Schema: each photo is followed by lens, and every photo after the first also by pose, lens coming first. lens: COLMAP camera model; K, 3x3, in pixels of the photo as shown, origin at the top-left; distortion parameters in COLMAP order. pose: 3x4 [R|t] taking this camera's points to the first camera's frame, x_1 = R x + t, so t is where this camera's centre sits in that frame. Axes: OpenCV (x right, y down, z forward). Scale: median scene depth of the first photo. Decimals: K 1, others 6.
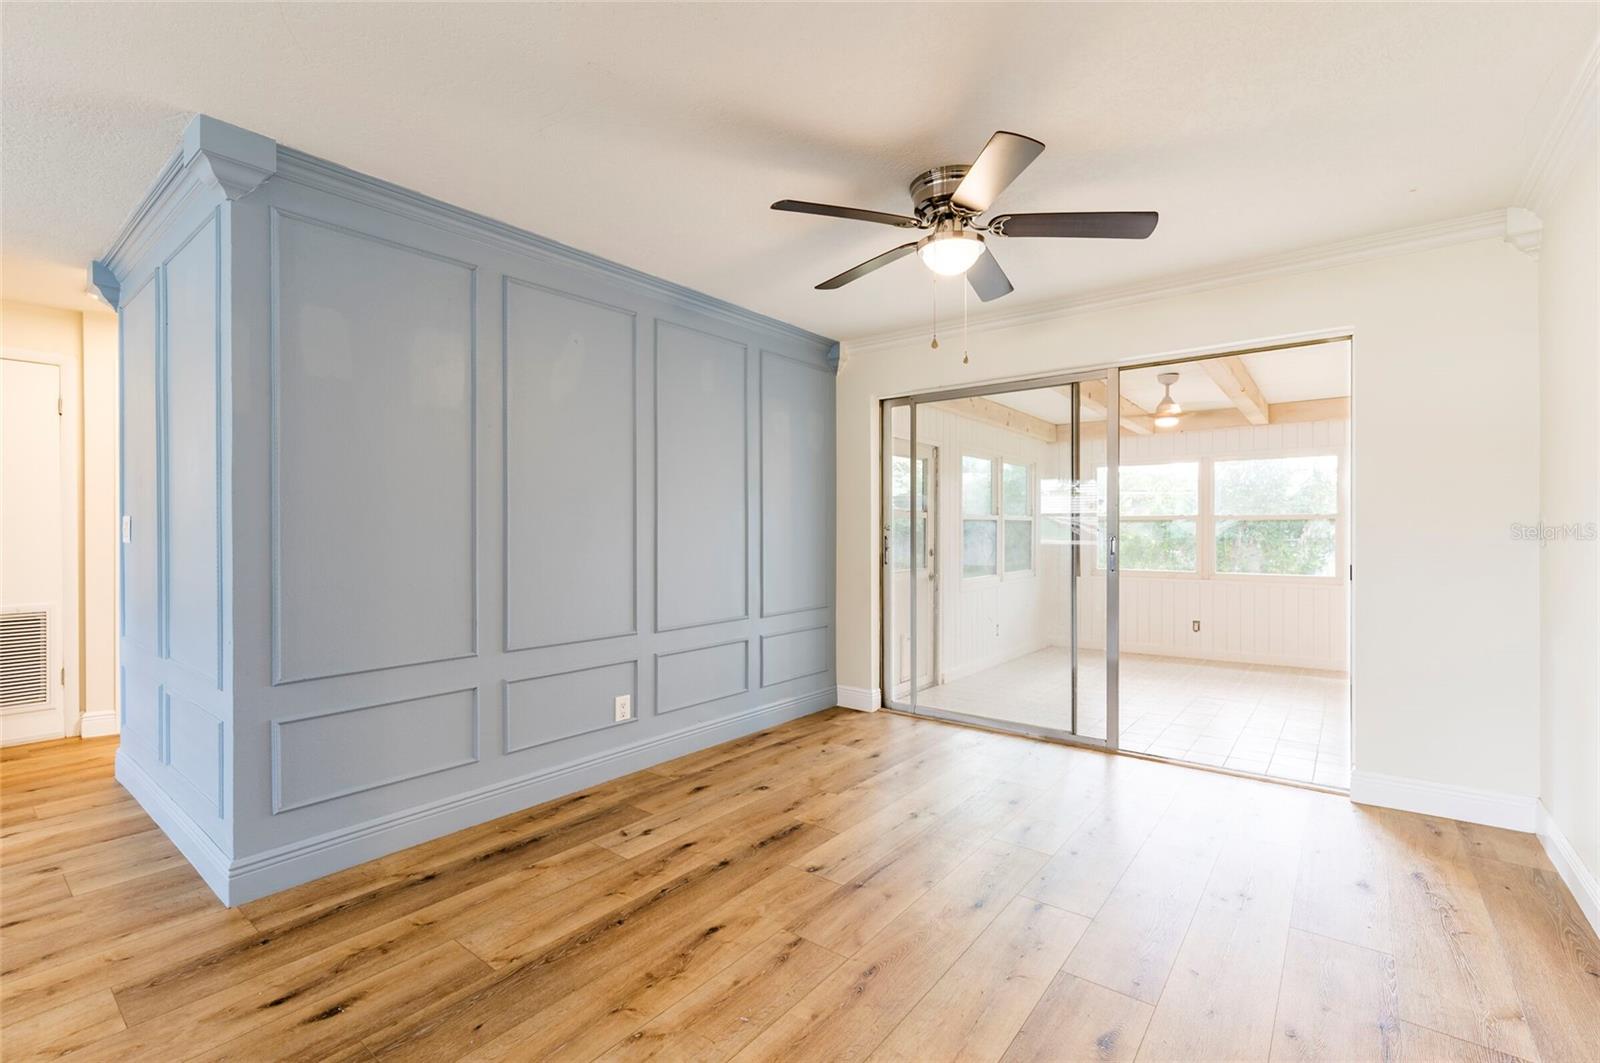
lens RADIAL K [[693.2, 0, 809.6], [0, 693.2, 529.5], [0, 0, 1]] dist [0.001332, -0.000866]
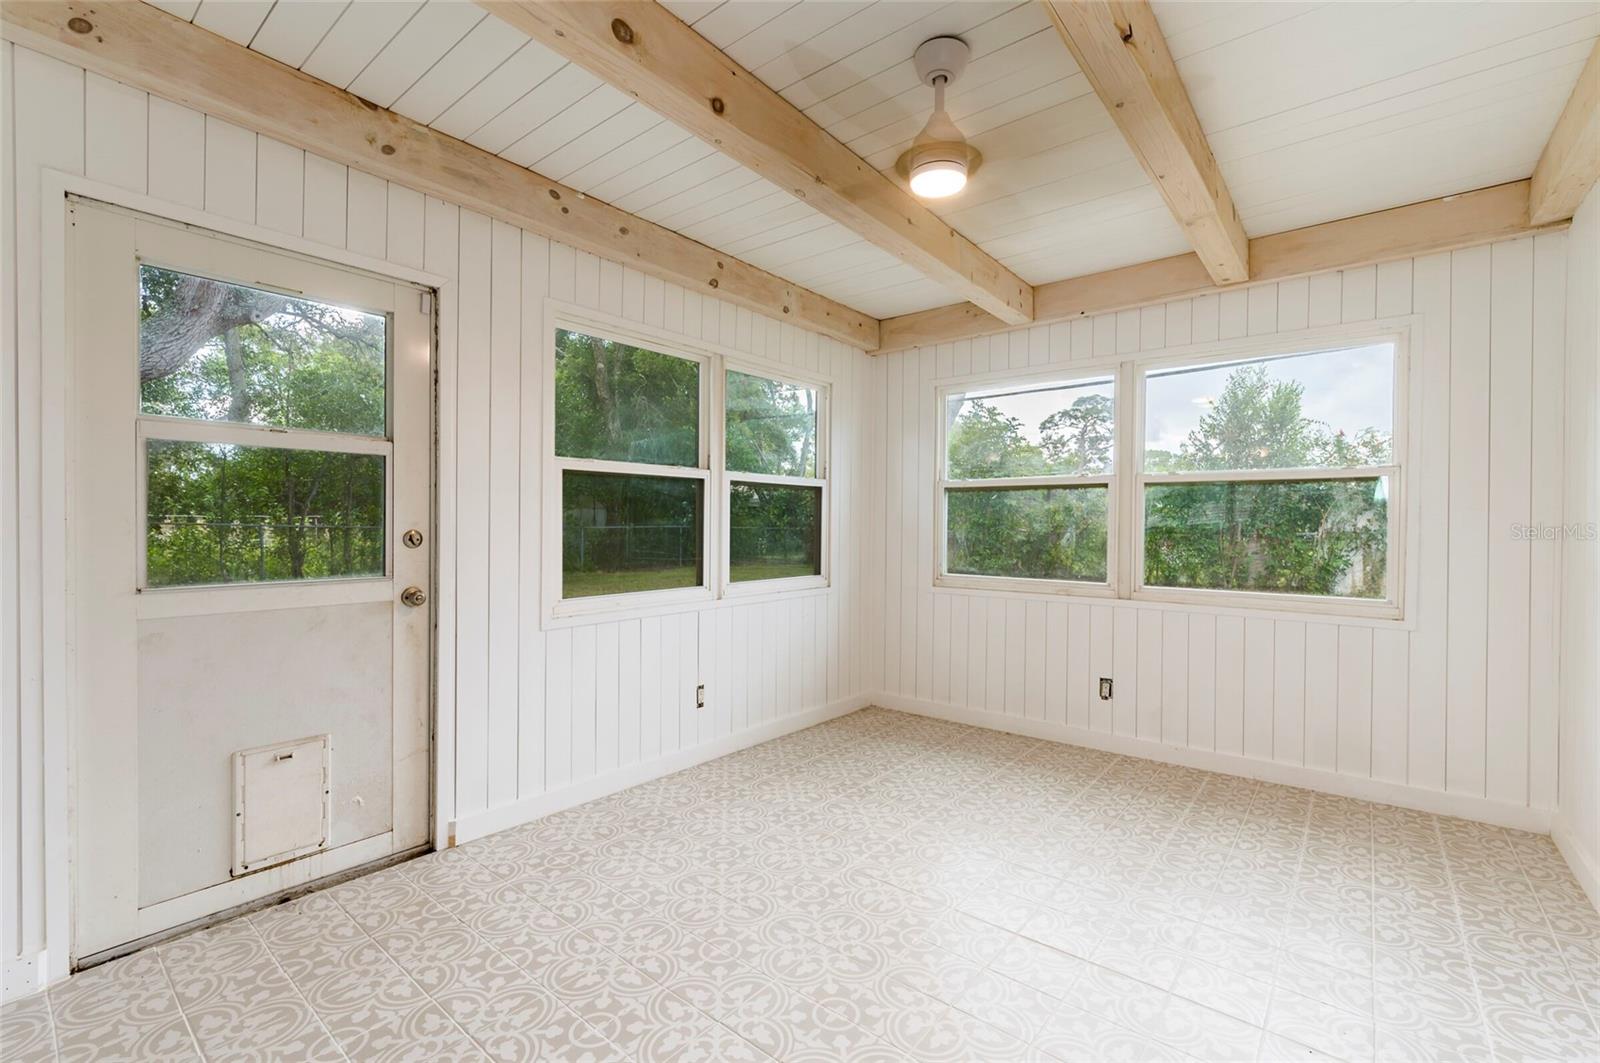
lens RADIAL K [[693.2, 0, 804.9], [0, 693.2, 529.2], [0, 0, 1]] dist [0.001332, -0.000866]
pose [[0.999695, 0.009710, -0.022722, 0.356608], [-0.009486, 0.999906, 0.009933, 0.017687], [0.022817, -0.009715, 0.999692, 0.496522]]
